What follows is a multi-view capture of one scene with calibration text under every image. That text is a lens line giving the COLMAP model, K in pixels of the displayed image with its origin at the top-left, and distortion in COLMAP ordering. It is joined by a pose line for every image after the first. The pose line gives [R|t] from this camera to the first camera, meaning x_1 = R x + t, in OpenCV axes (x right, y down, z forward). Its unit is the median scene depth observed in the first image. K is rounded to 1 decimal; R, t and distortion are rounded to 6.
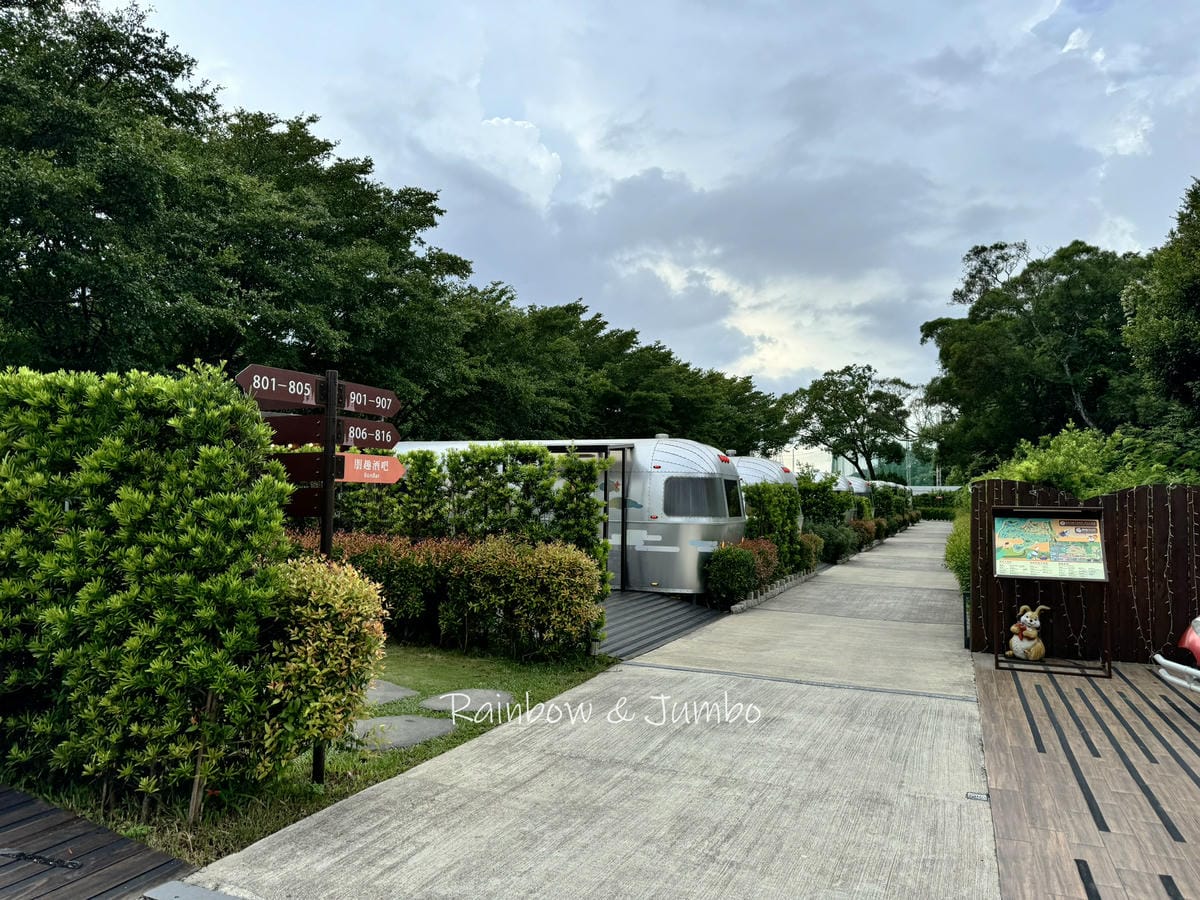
lens RADIAL K [[853.0, 0, 600.0], [0, 853.0, 450.0], [0, 0, 1]] dist [-0.005009, -0.006474]
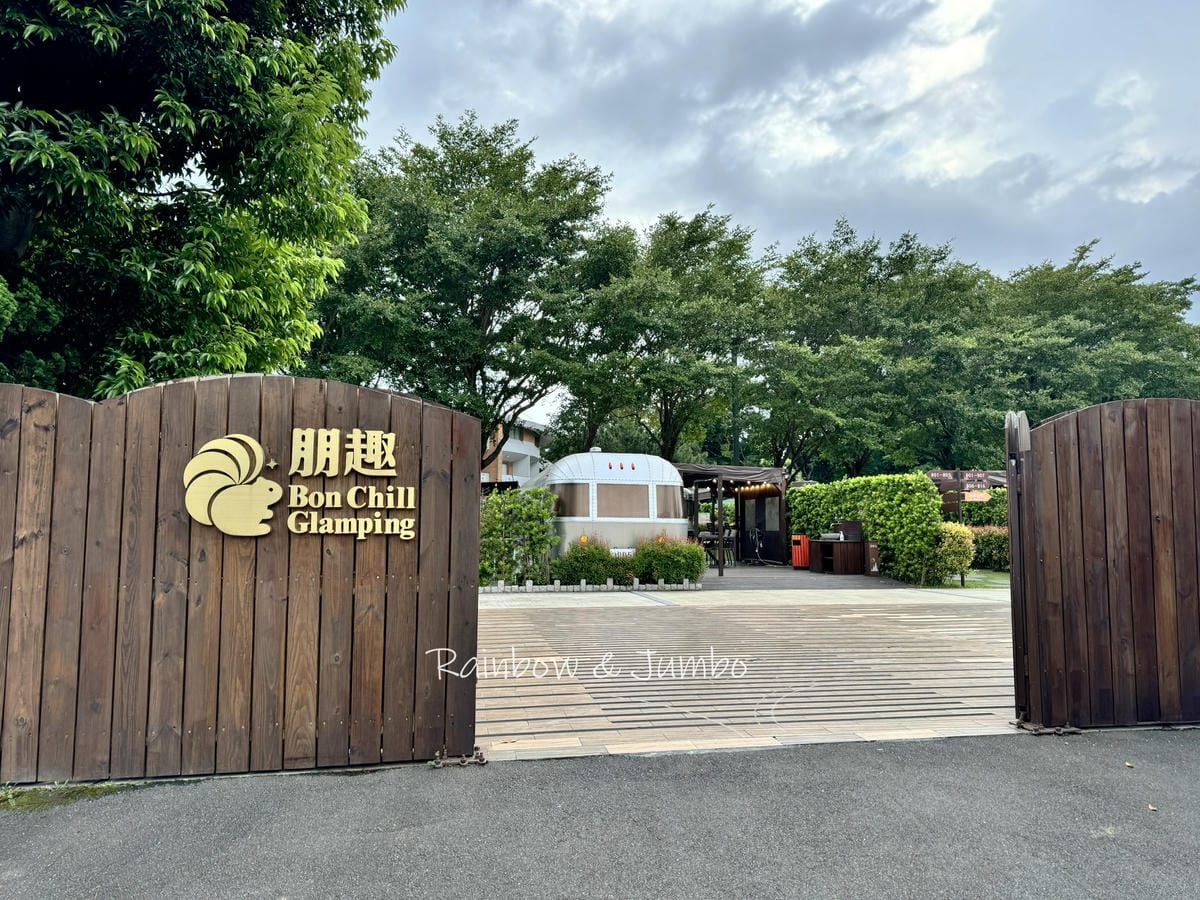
lens RADIAL K [[853.0, 0, 600.0], [0, 853.0, 450.0], [0, 0, 1]] dist [-0.005009, -0.006474]
pose [[0.537870, -0.092038, -0.837989, 2.044807], [0.052458, 0.995750, -0.075695, 0.019305], [0.841394, -0.003245, 0.540412, -2.354410]]
